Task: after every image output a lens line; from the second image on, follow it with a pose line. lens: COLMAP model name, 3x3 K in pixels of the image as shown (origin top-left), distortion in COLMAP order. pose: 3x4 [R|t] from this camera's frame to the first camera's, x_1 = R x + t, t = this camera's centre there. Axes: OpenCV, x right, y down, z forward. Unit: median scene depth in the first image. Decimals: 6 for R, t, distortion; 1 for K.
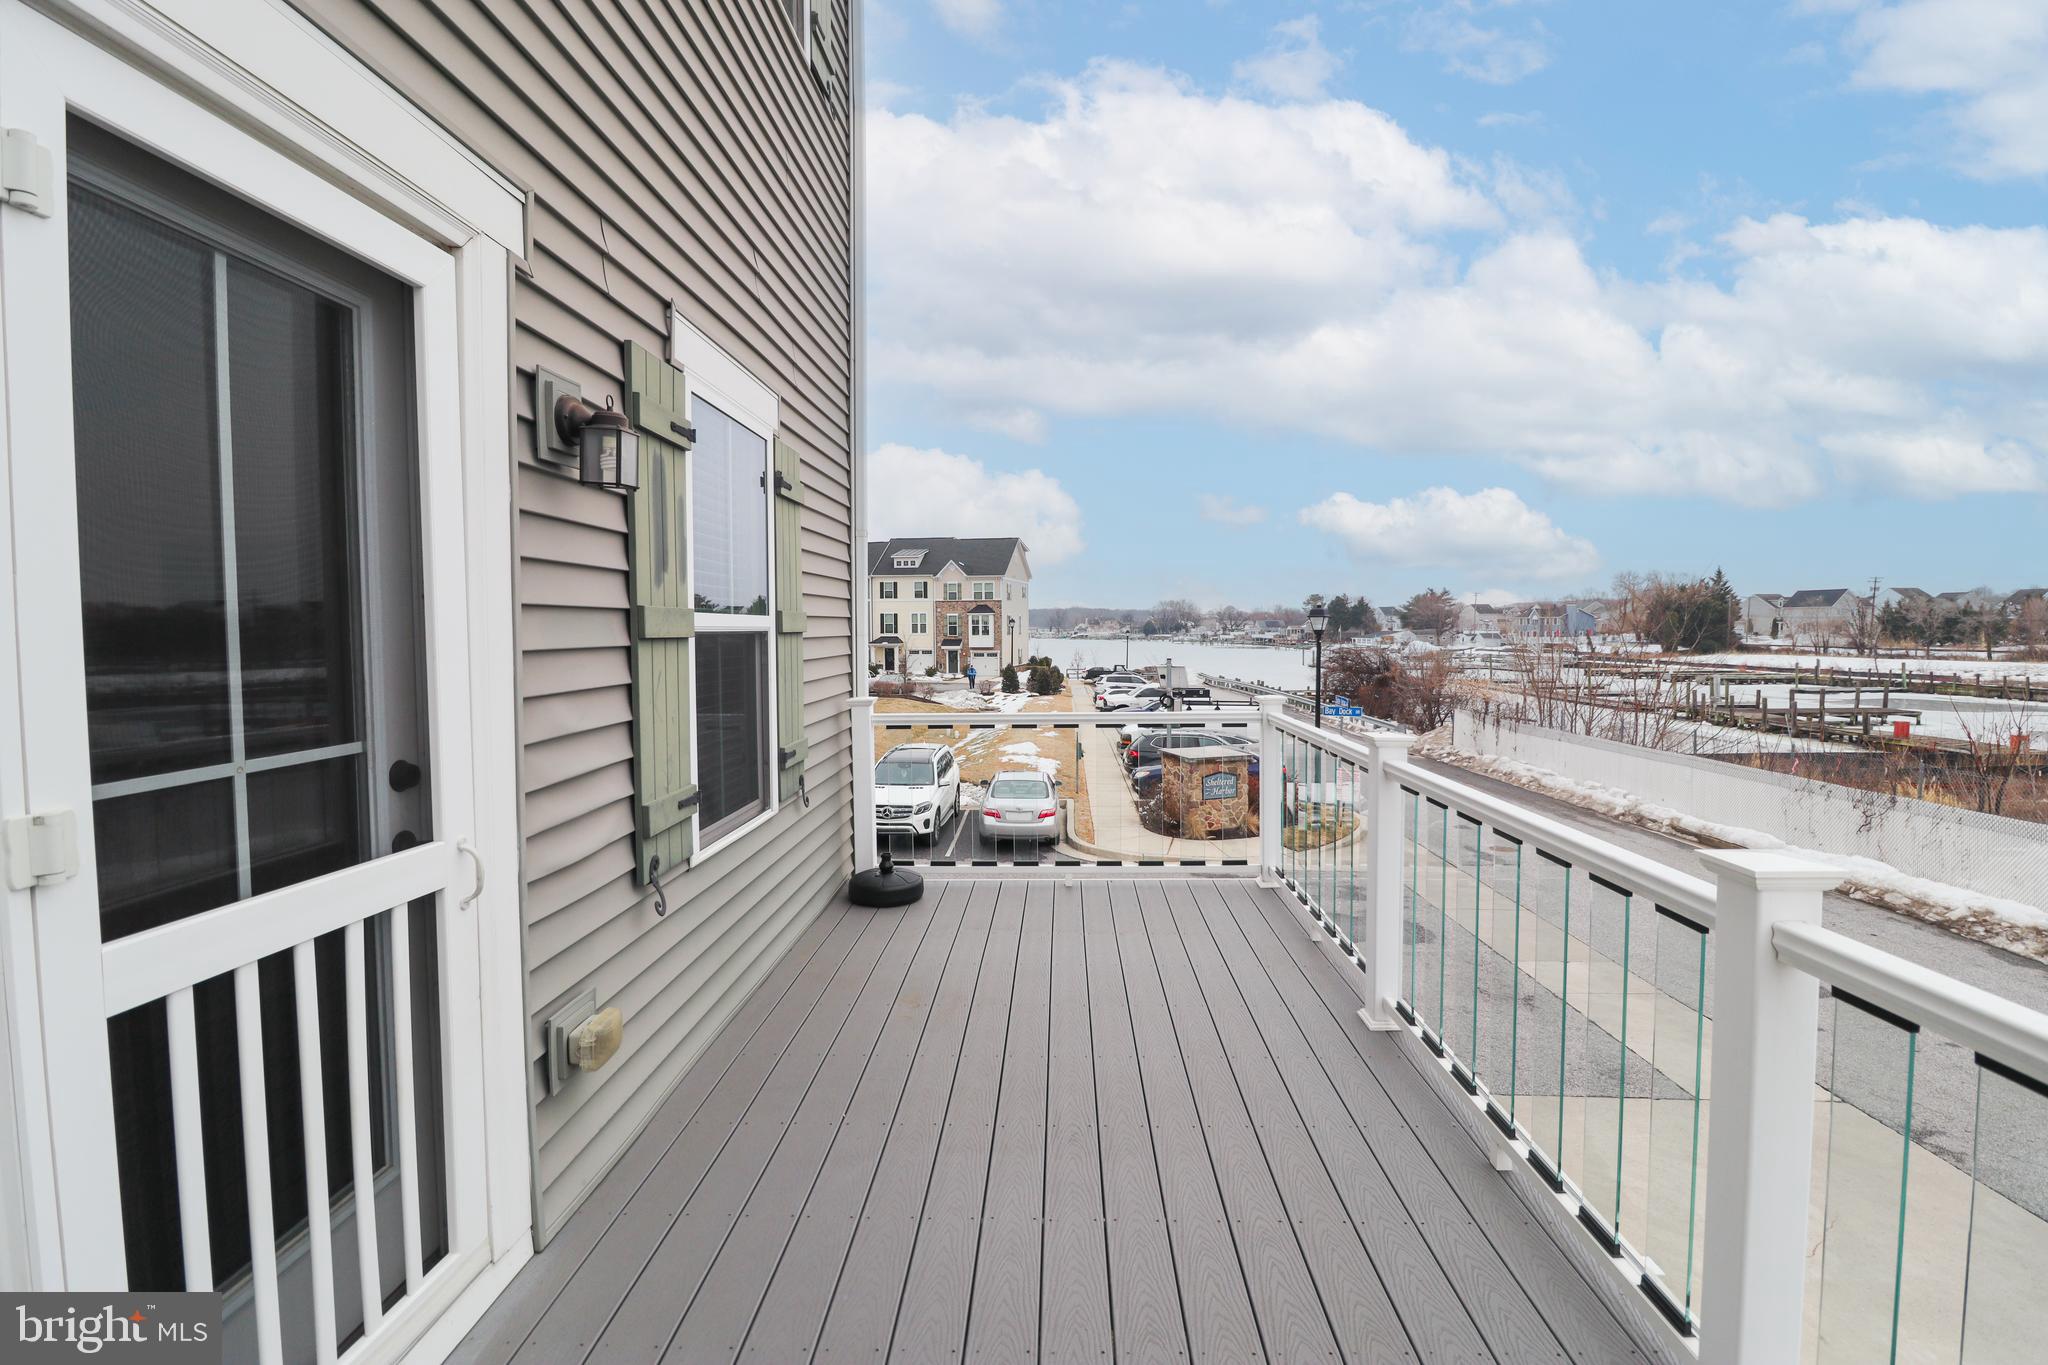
lens RADIAL K [[944.4, 0, 1043.6], [0, 944.4, 672.2], [0, 0, 1]] dist [0.000767, -0.012998]
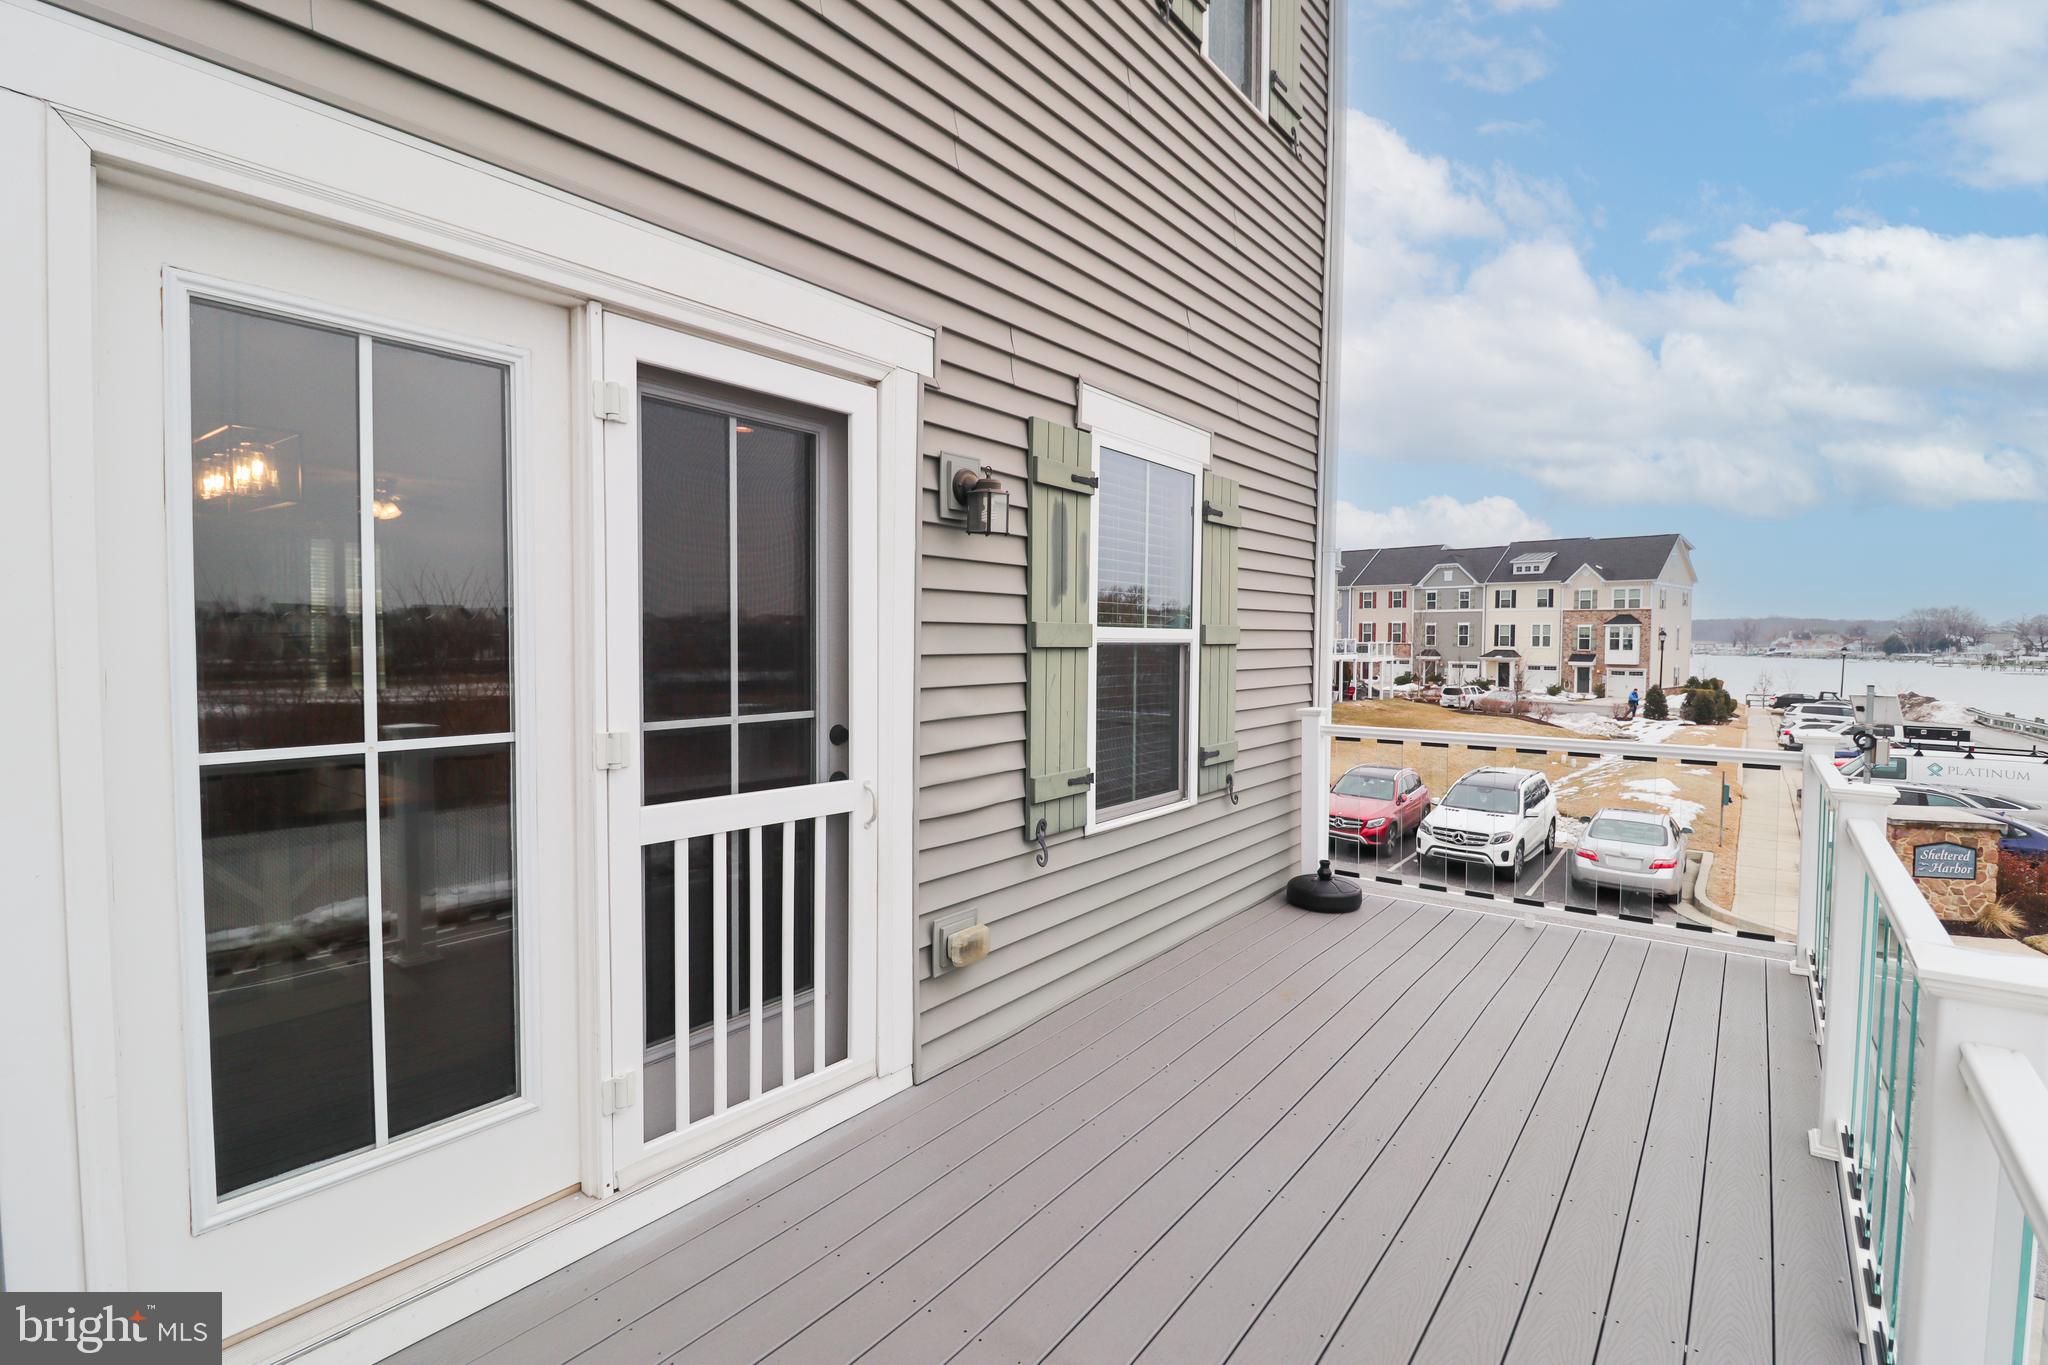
lens RADIAL K [[947.7, 0, 1042.9], [0, 947.7, 670.8], [0, 0, 1]] dist [0.003119, -0.014119]
pose [[0.810668, 0.030398, -0.584717, 0.209394], [-0.037899, 0.999281, -0.000594, -0.002179], [0.584278, 0.022642, 0.811237, -0.022766]]
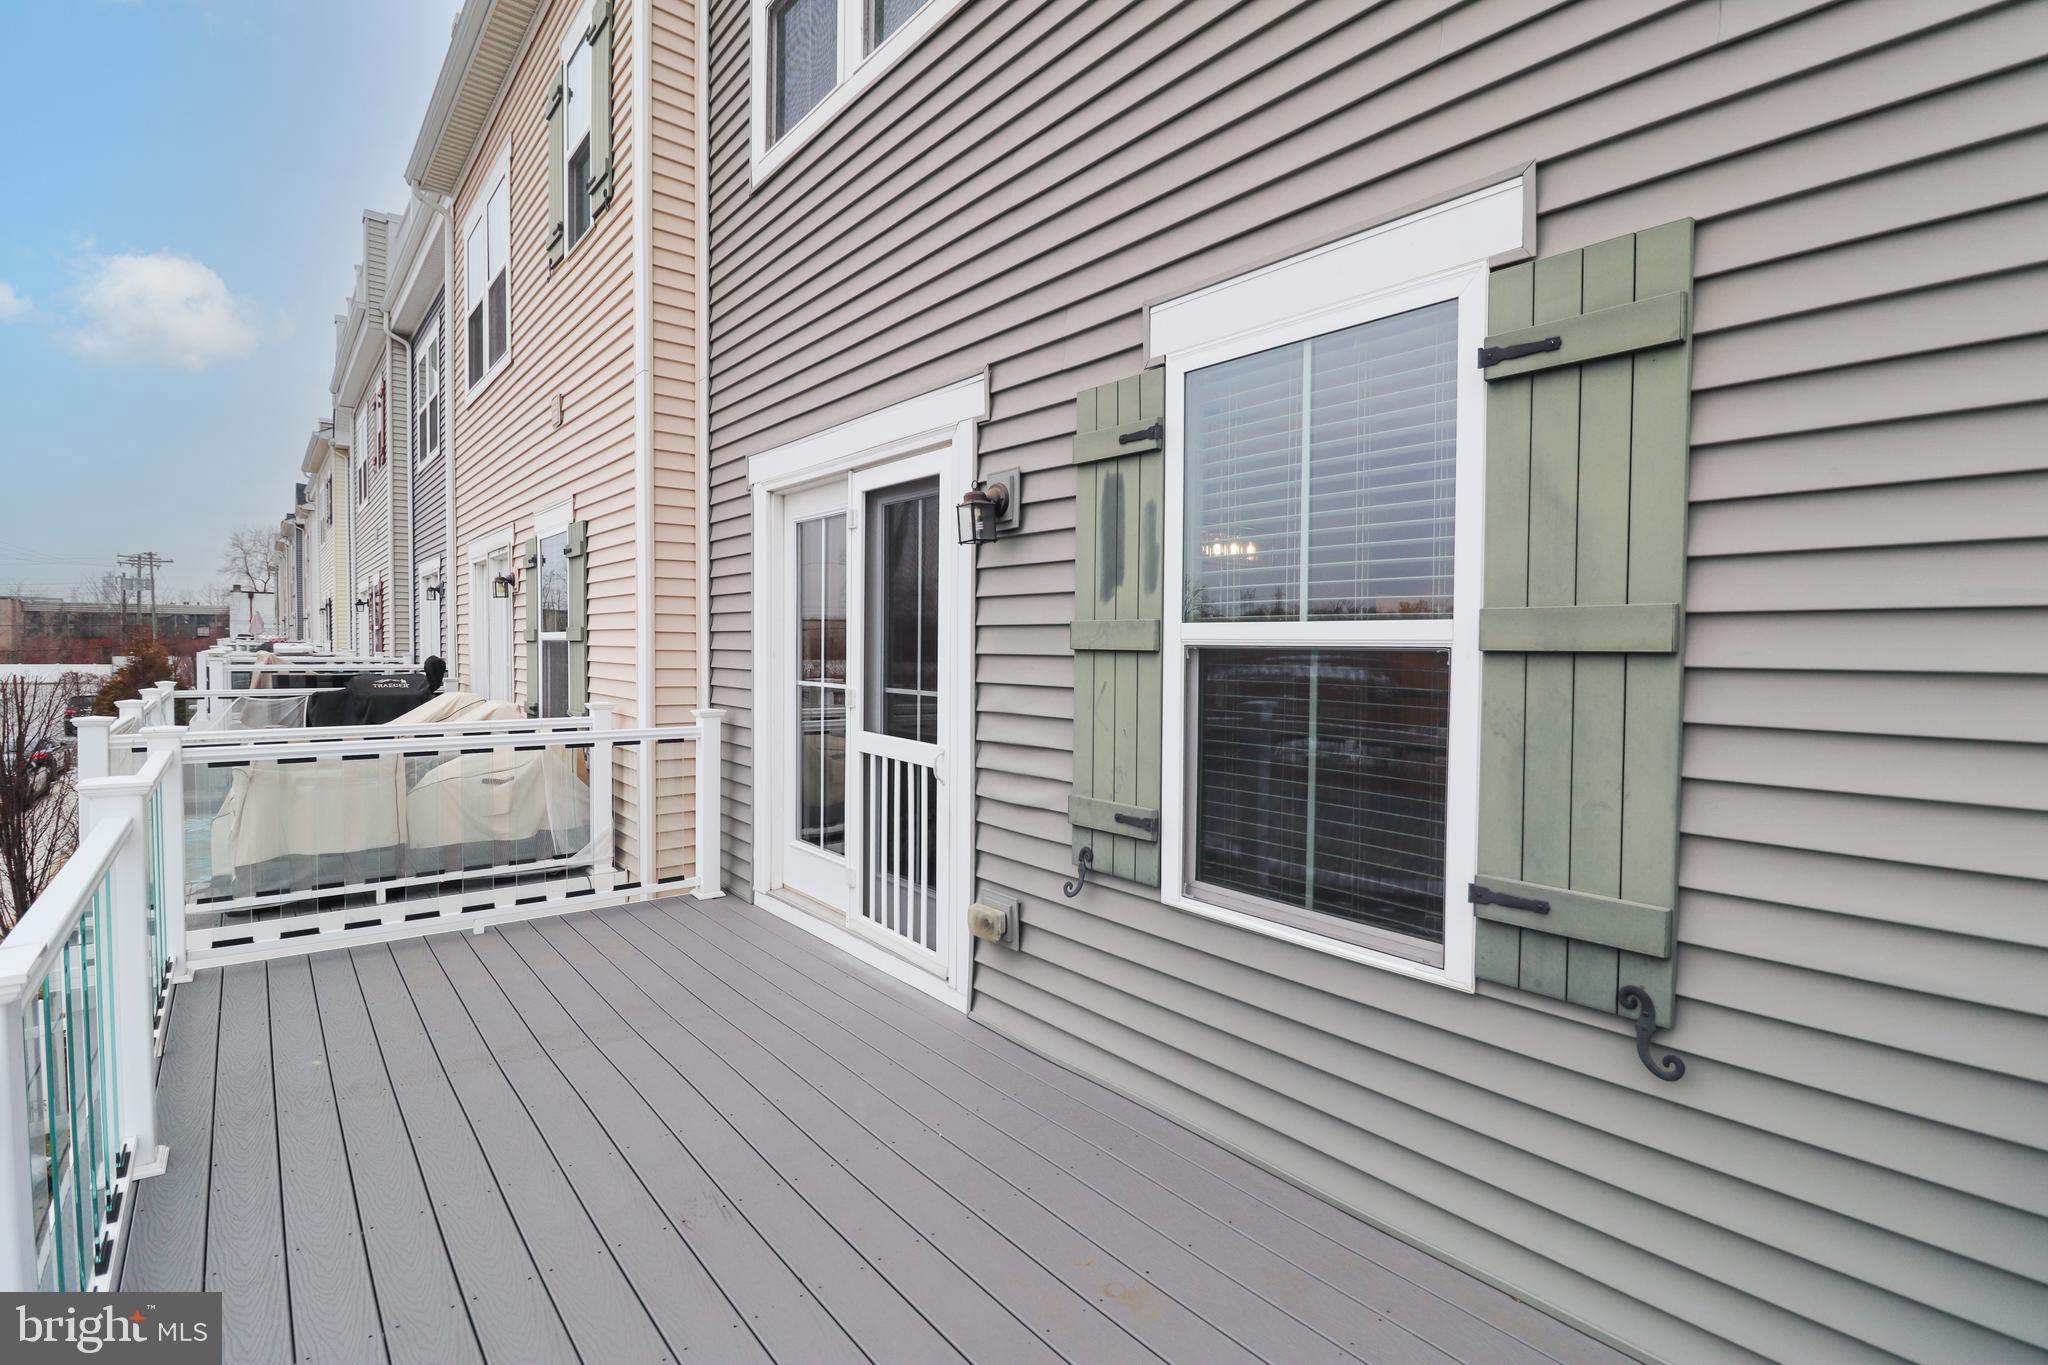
lens RADIAL K [[947.7, 0, 1042.9], [0, 947.7, 670.8], [0, 0, 1]] dist [0.003119, -0.014119]
pose [[-0.751982, 0.021085, -0.658846, 0.225196], [-0.032369, 0.997101, 0.068856, -0.054609], [0.658388, 0.073105, -0.749120, 1.140103]]
